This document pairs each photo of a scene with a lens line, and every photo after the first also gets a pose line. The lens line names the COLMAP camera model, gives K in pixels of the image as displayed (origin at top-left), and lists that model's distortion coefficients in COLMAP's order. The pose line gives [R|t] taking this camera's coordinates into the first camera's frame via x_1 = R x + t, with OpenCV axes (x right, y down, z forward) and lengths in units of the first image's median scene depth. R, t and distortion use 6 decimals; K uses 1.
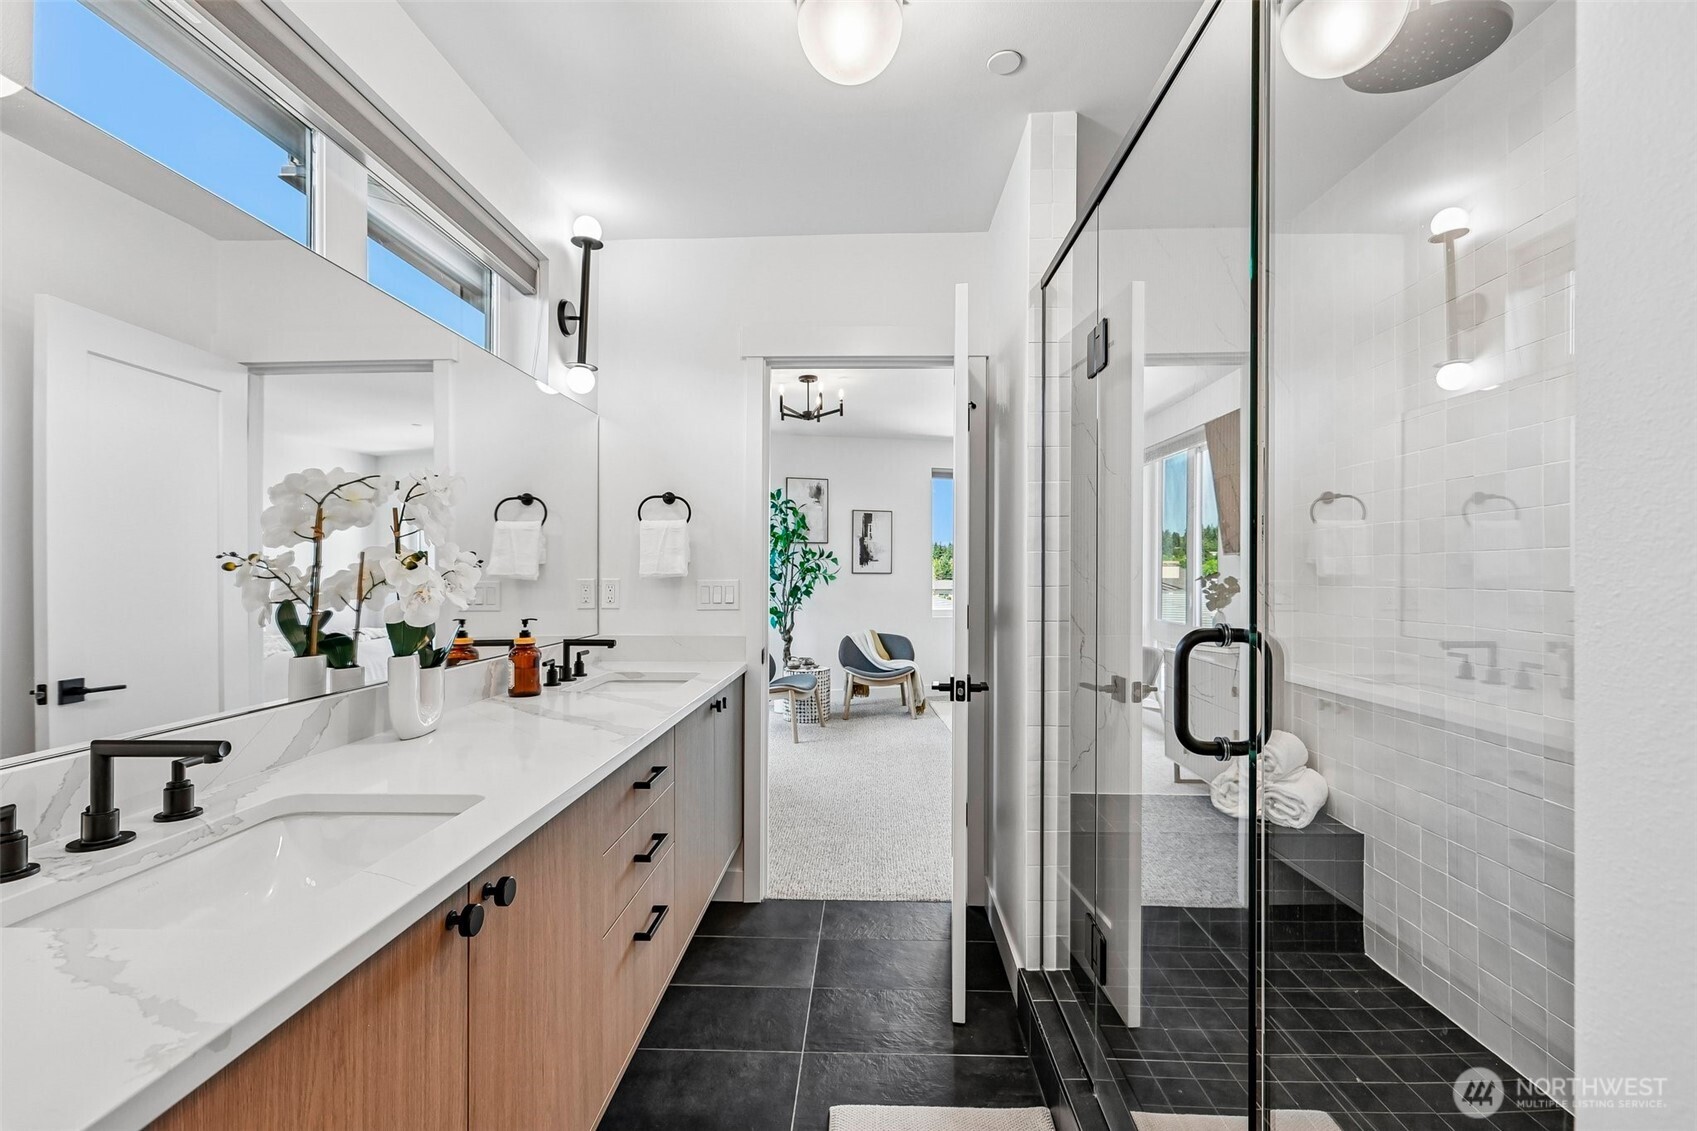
lens RADIAL K [[756.5, 0, 855.2], [0, 756.5, 569.0], [0, 0, 1]] dist [-0.000869, 0.000028]
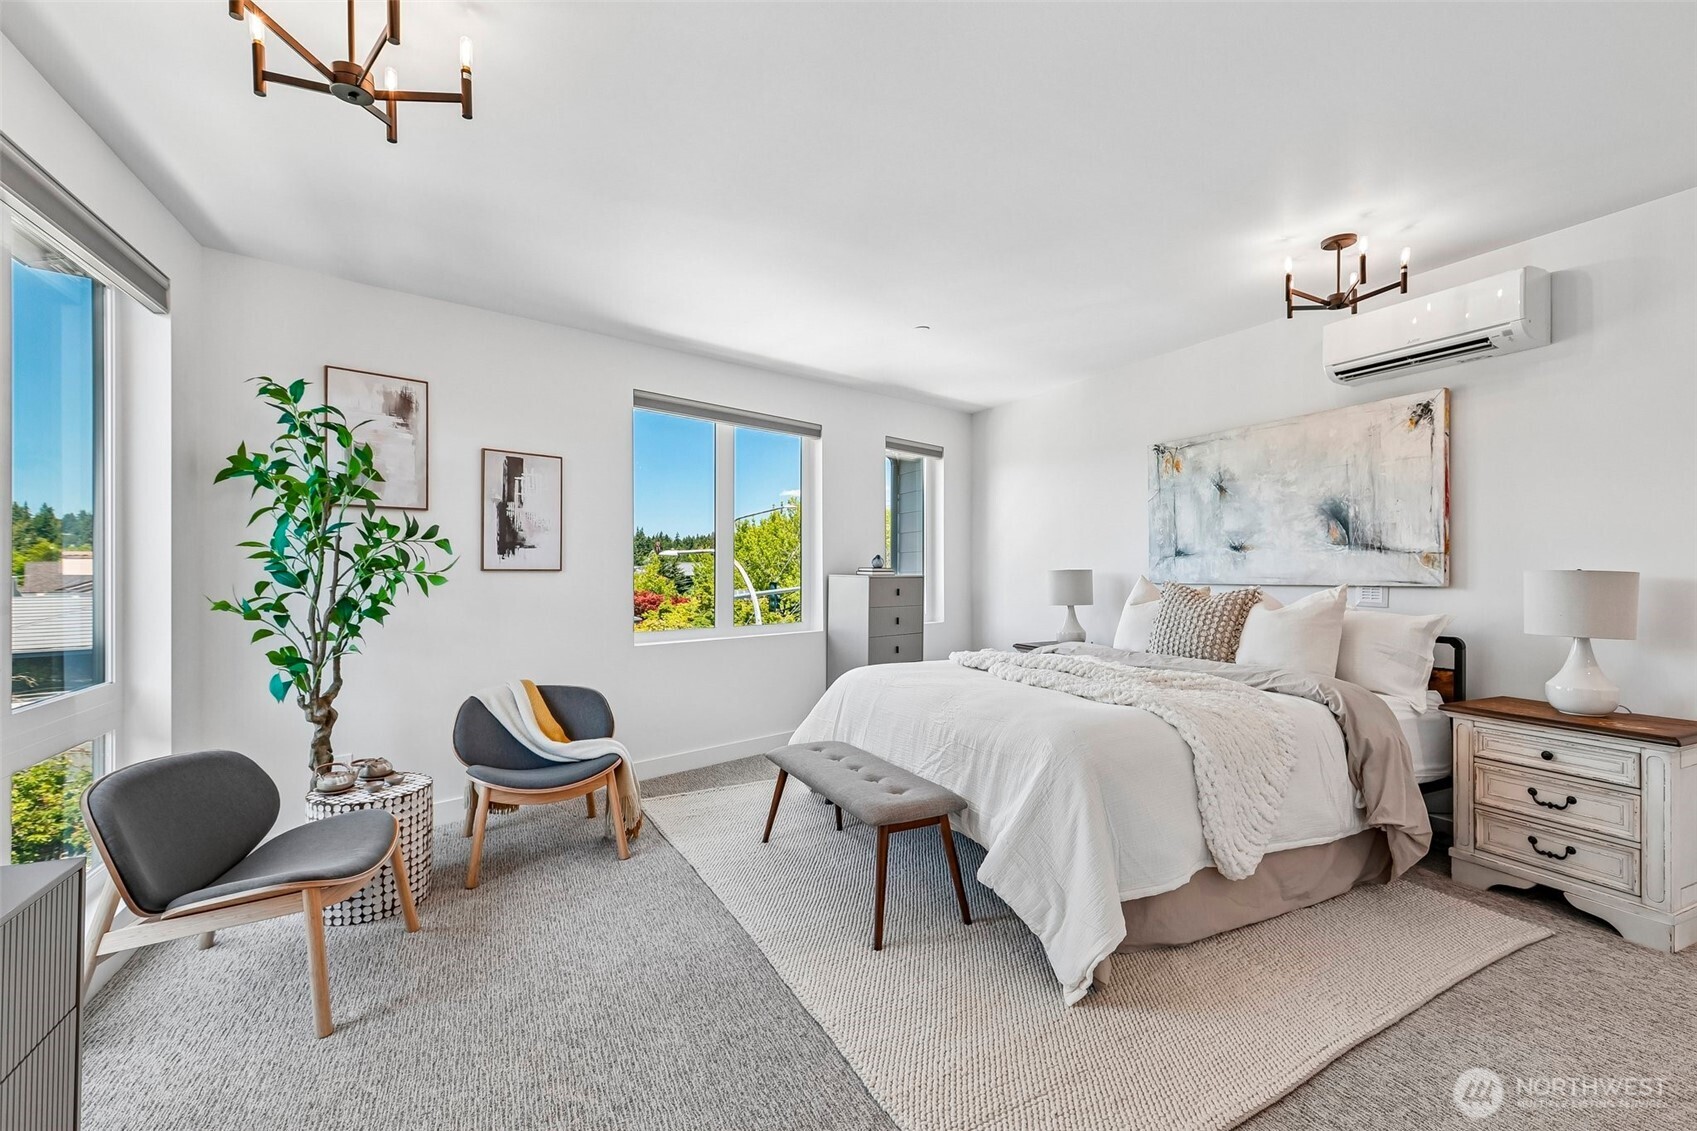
lens RADIAL K [[756.5, 0, 857.9], [0, 756.5, 571.2], [0, 0, 1]] dist [-0.000869, 0.000028]
pose [[0.888272, -0.001084, 0.459316, -0.014035], [-0.001339, 0.999987, 0.004950, 0.003341], [-0.459315, -0.005012, 0.888259, 0.455176]]
